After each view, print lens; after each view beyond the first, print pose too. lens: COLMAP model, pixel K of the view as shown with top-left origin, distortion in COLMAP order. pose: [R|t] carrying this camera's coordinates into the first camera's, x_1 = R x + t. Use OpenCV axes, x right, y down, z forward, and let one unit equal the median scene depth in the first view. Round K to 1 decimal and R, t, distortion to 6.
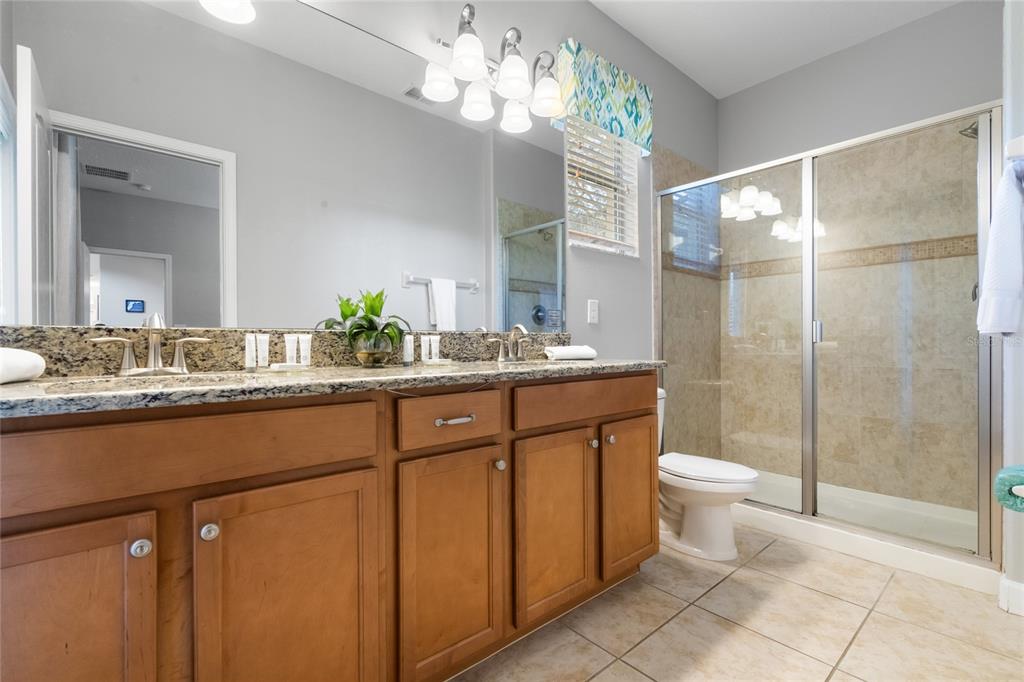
lens RADIAL K [[465.7, 0, 511.9], [0, 465.7, 343.0], [0, 0, 1]] dist [-0.000741, -0.000090]
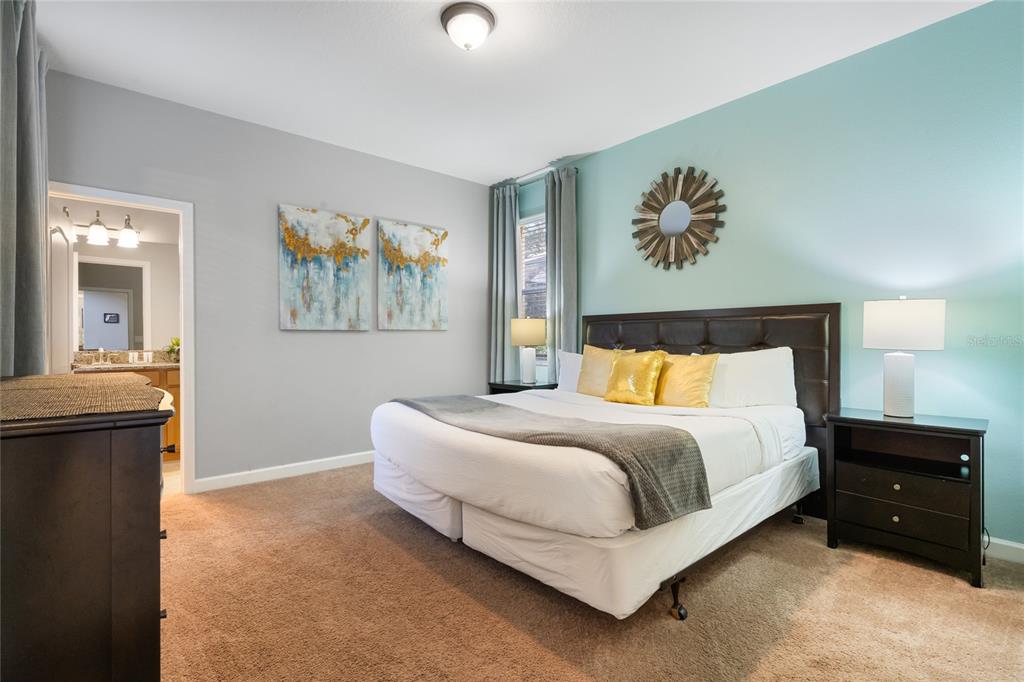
lens RADIAL K [[465.7, 0, 515.8], [0, 465.7, 341.1], [0, 0, 1]] dist [-0.000741, -0.000090]
pose [[0.999690, -0.003620, 0.024630, 2.018278], [0.003577, 0.999992, 0.001790, -0.092904], [-0.024636, -0.001702, 0.999695, -2.301213]]
